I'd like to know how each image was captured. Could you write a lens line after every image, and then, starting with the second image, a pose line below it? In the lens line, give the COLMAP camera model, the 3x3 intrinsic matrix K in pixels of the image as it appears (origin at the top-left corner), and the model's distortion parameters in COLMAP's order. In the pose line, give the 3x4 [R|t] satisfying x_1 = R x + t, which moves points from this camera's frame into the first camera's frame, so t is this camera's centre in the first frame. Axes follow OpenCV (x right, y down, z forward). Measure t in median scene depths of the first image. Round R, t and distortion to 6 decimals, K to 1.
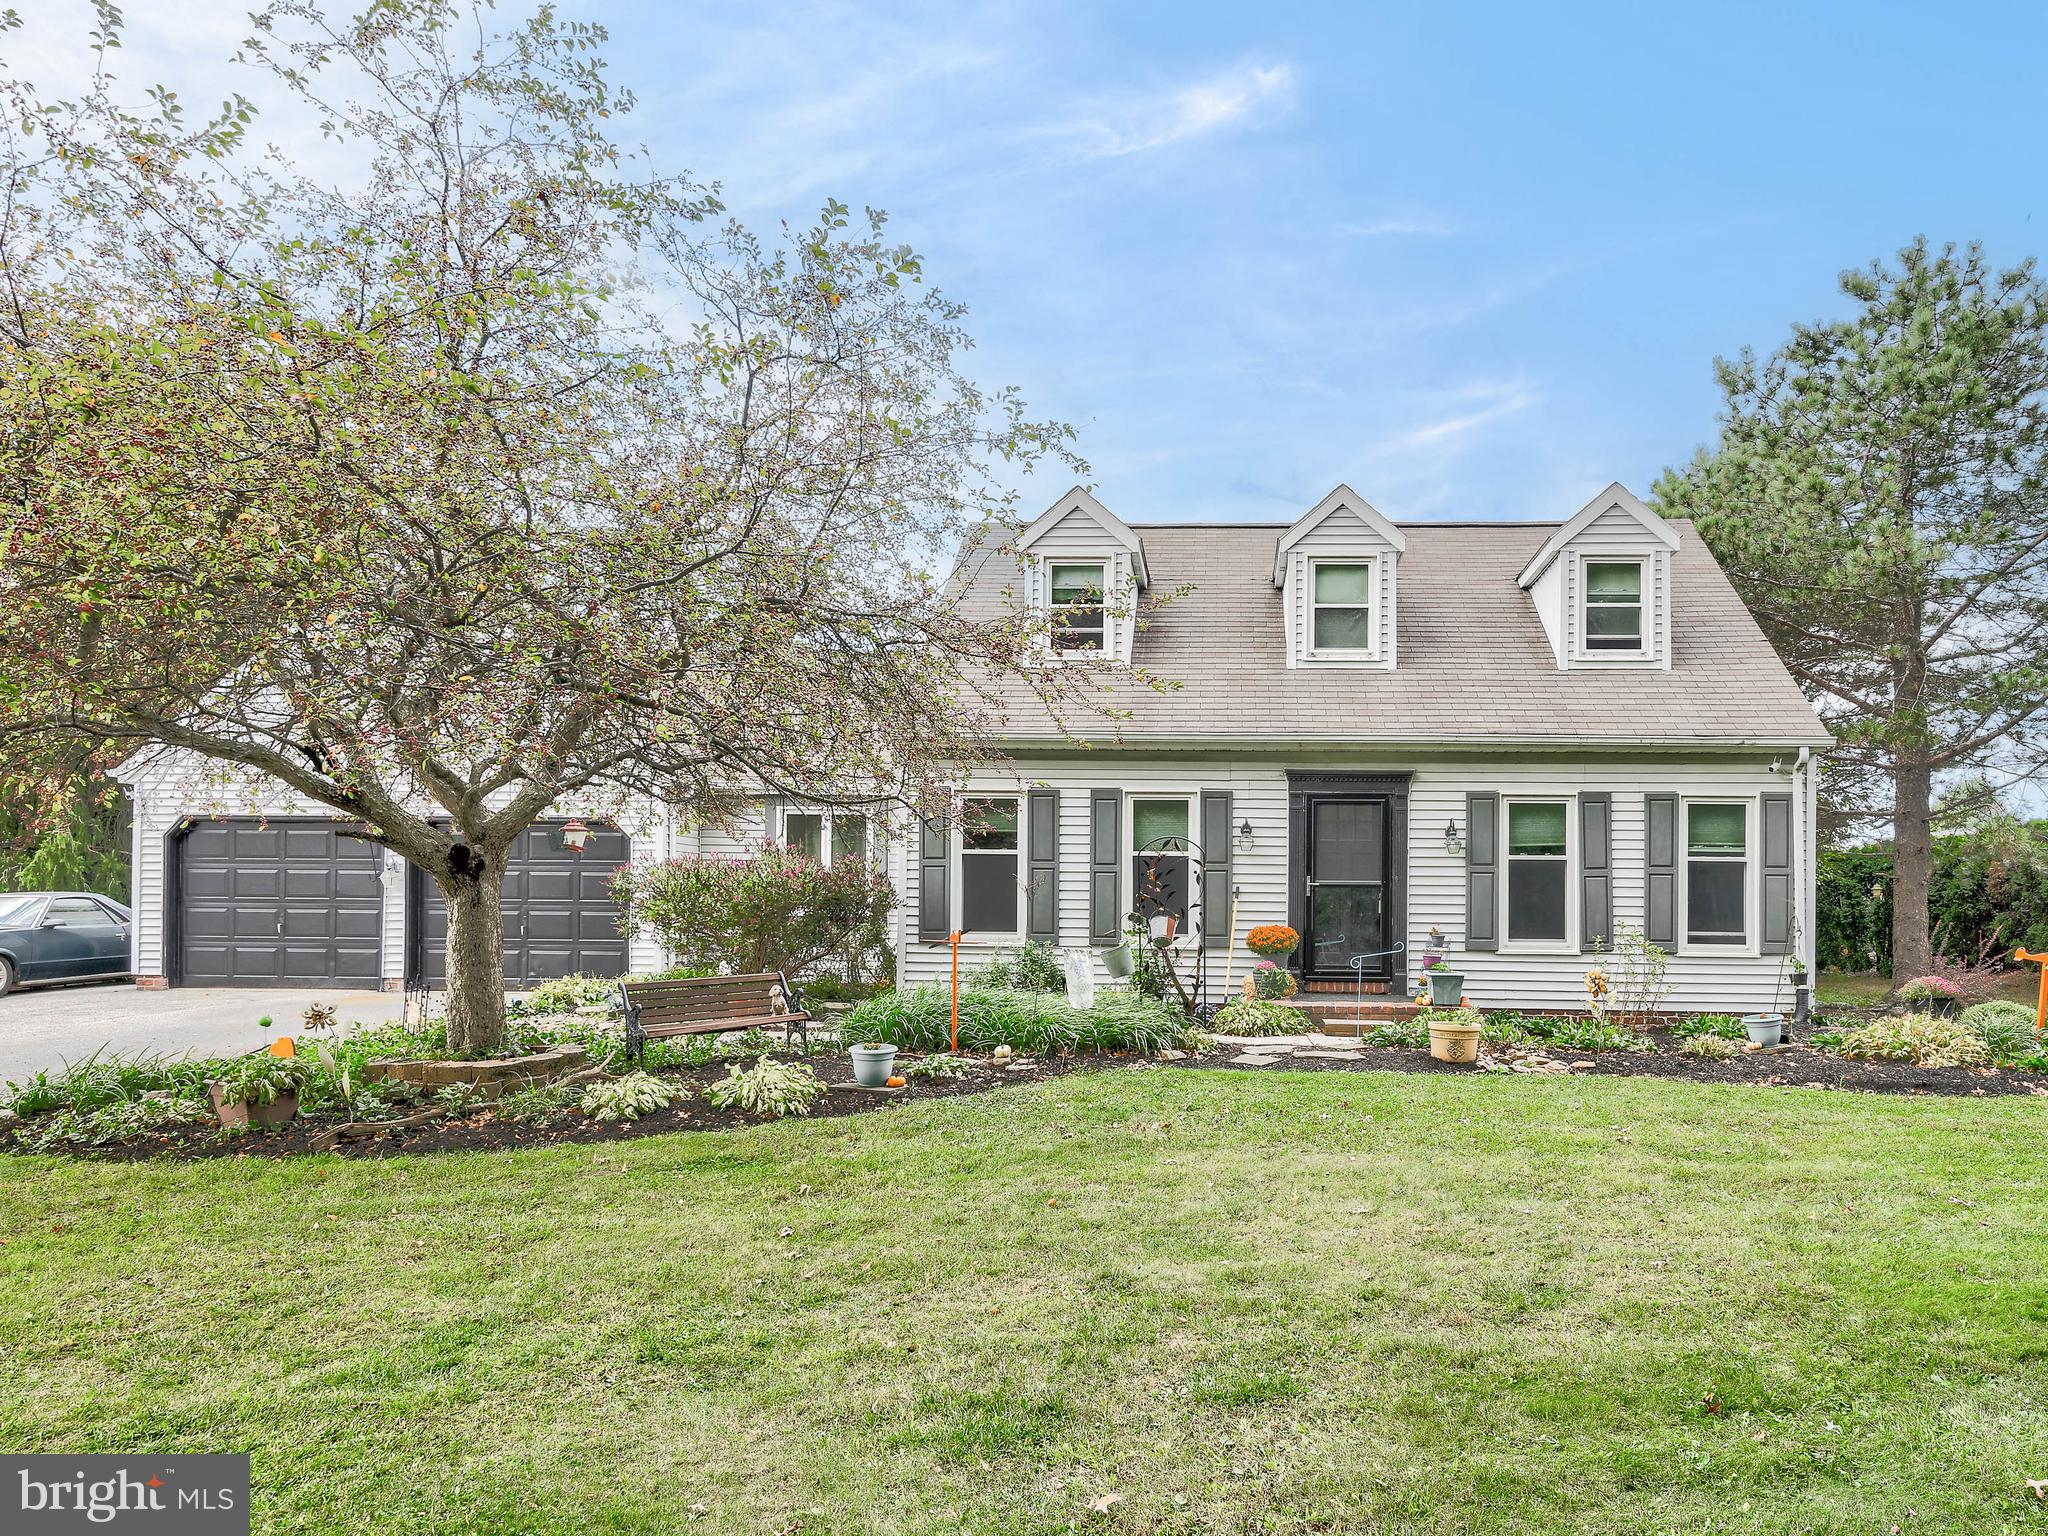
lens RADIAL K [[1175.8, 0, 1027.9], [0, 1175.8, 871.1], [0, 0, 1]] dist [0.021722, 0.000282]
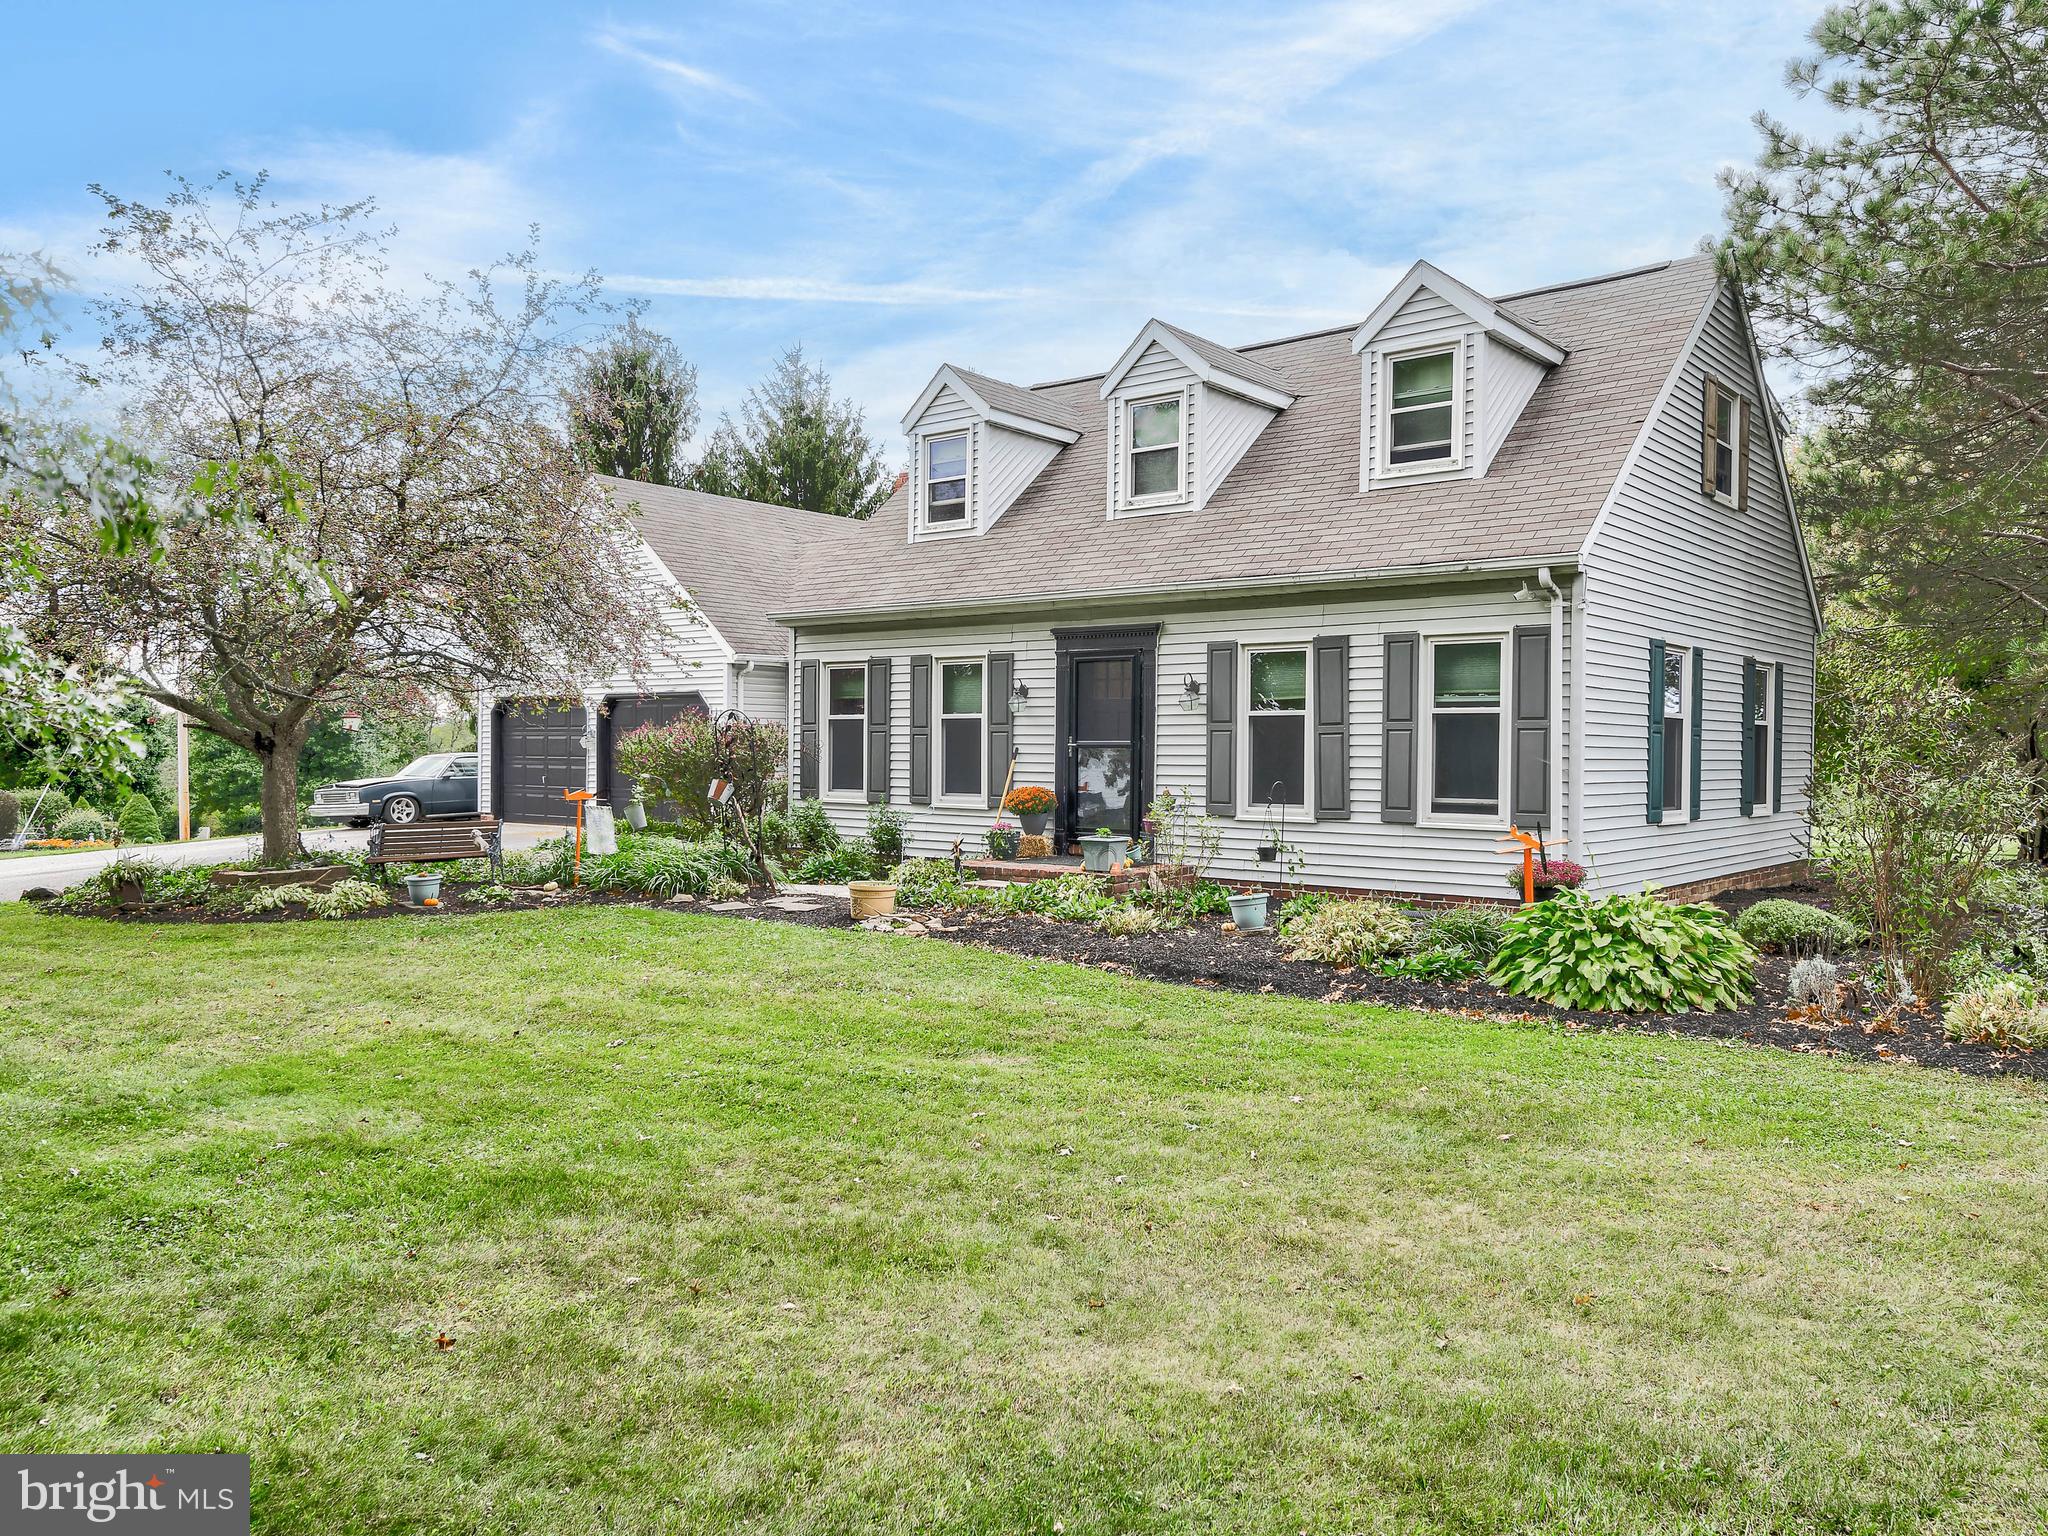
lens RADIAL K [[1514.7, 0, 1026.0], [0, 1514.7, 758.6], [0, 0, 1]] dist [0.000297, 0.013020]
pose [[0.783348, -0.000684, -0.621582, 0.993766], [0.009477, 0.999896, 0.010844, 0.008779], [0.621511, -0.014385, 0.783274, -0.014458]]
